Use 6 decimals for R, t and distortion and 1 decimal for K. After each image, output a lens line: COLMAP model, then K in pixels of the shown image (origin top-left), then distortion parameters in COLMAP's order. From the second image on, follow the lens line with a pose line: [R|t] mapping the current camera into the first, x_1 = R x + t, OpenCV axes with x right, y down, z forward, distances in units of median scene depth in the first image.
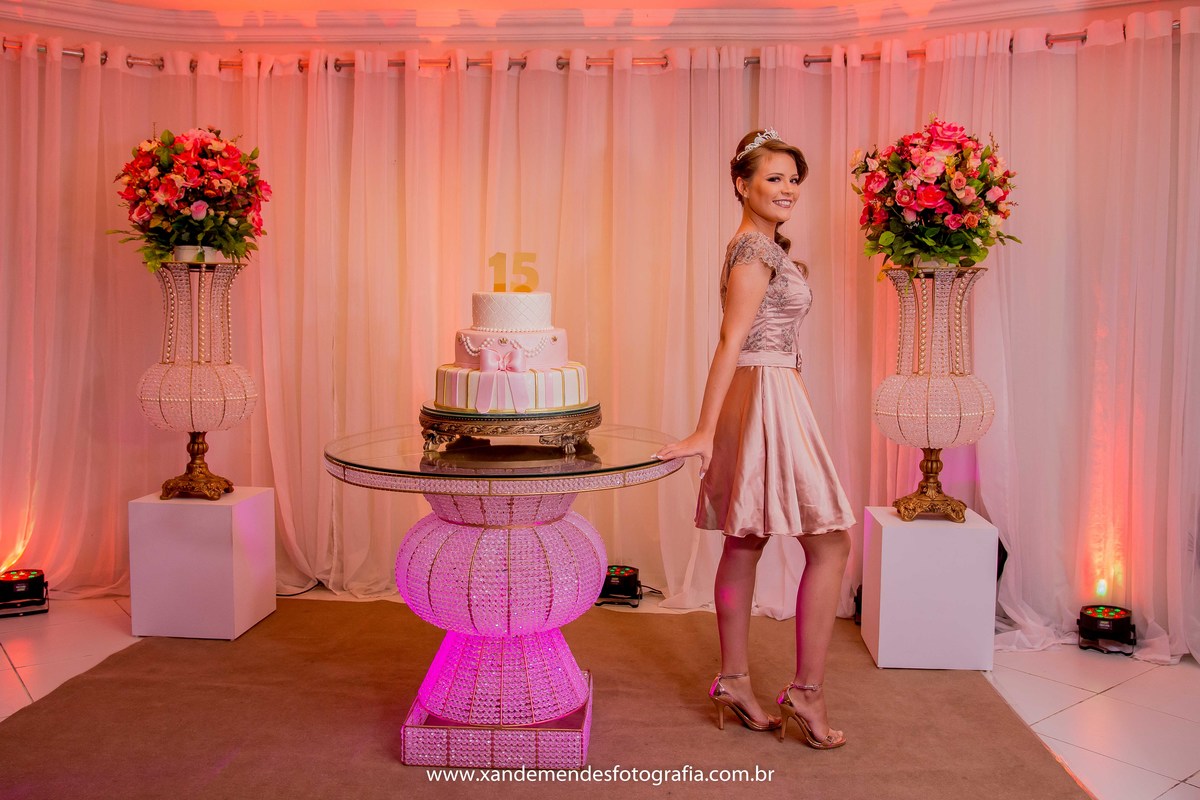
lens RADIAL K [[1123.2, 0, 600.0], [0, 1123.2, 400.0], [0, 0, 1]] dist [-0.090978, 0.098076]
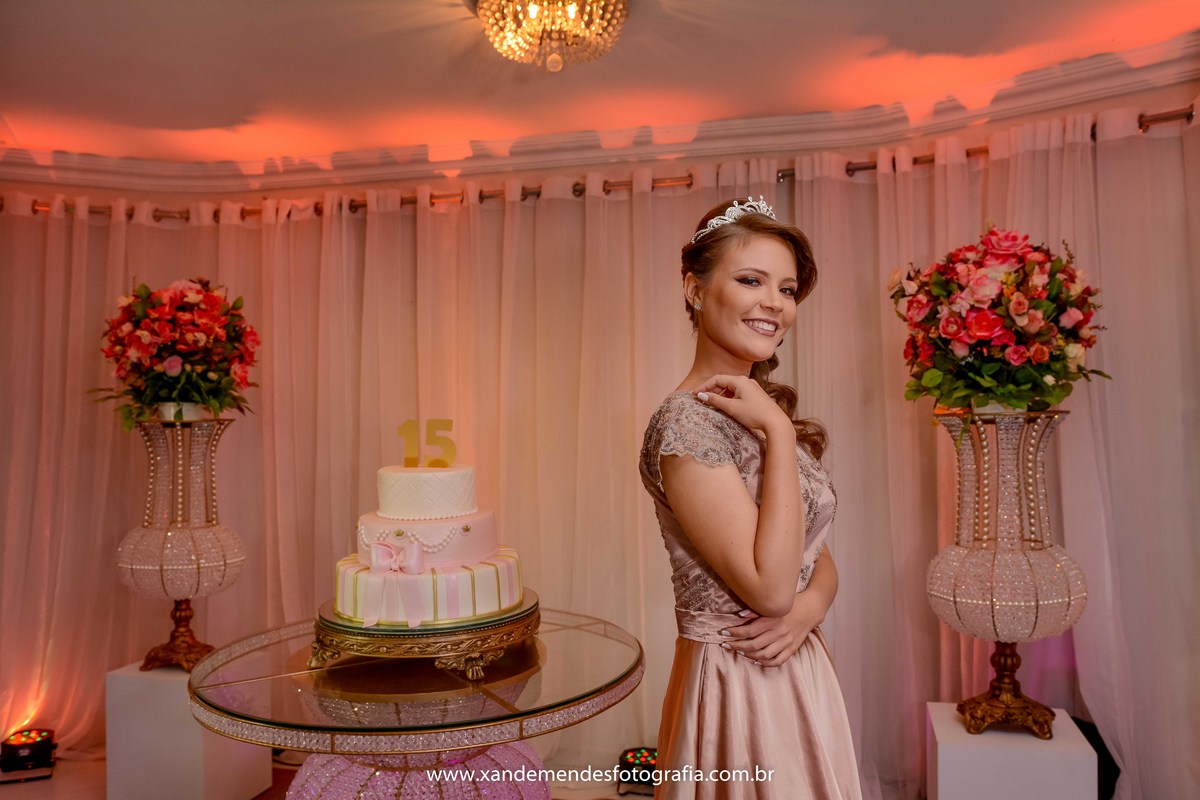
lens RADIAL K [[962.8, 0, 600.0], [0, 962.8, 400.0], [0, 0, 1]] dist [-0.089174, 0.079668]
pose [[0.981304, -0.022640, -0.191127, 0.147972], [0.006171, 0.996248, -0.086327, -0.068817], [0.192364, 0.083534, 0.977762, 0.276242]]
